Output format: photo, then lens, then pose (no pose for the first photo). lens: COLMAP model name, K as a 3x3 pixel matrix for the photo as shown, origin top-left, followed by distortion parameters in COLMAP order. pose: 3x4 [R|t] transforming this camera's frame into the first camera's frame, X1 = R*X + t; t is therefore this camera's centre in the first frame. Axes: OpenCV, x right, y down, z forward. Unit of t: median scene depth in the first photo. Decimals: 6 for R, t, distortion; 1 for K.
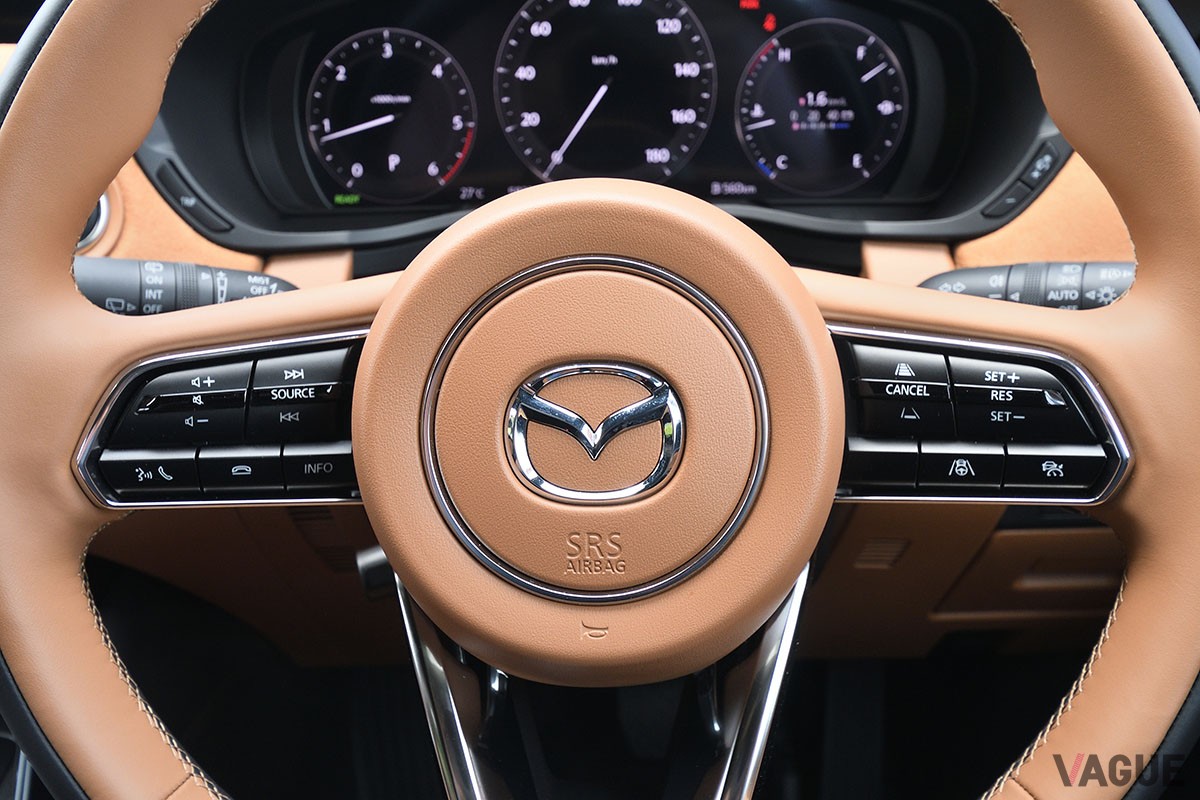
lens RADIAL K [[1224.7, 0, 612.4], [0, 1224.7, 396.1], [0, 0, 1]] dist [-0.001640, 0.000000]
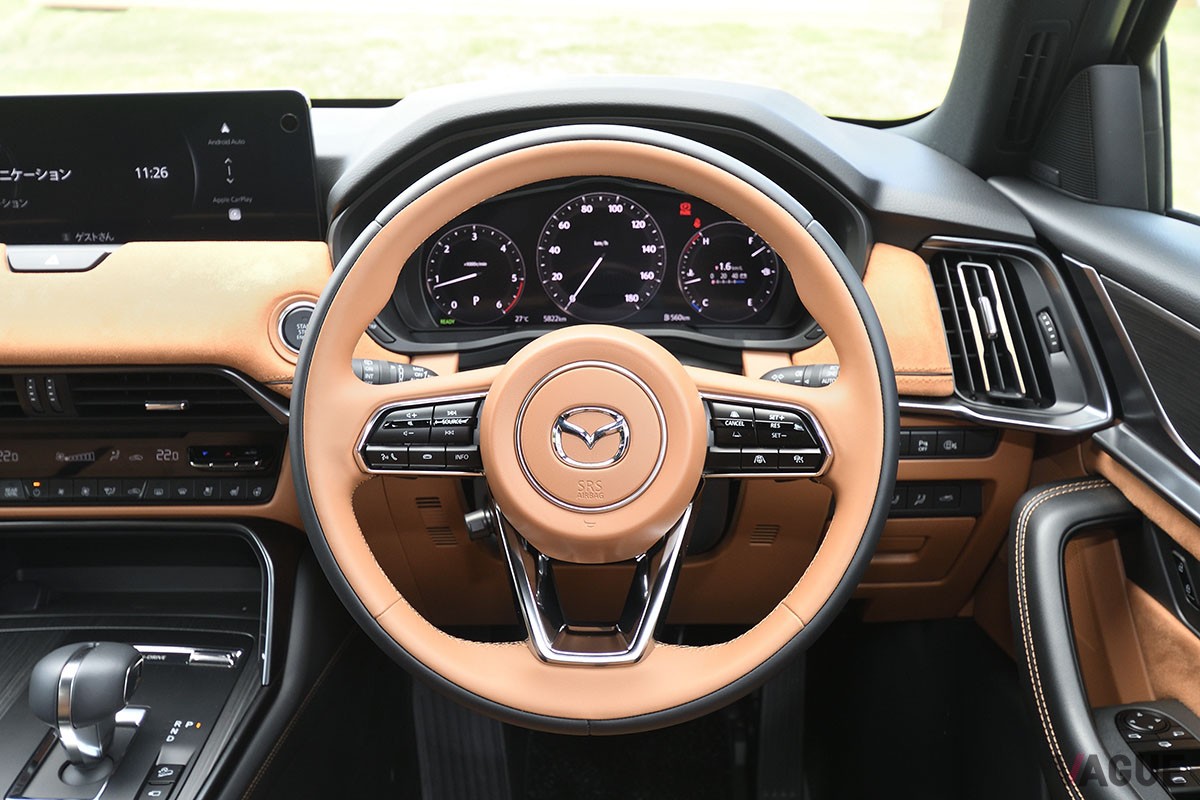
lens RADIAL K [[1224.7, 0, 605.2], [0, 1224.7, 400.8], [0, 0, 1]] dist [-0.001640, 0.000000]
pose [[0.999880, 0.010791, -0.011123, 0.020995], [-0.011539, 0.997517, -0.069474, 0.064958], [0.010345, 0.069594, 0.997522, -0.697217]]
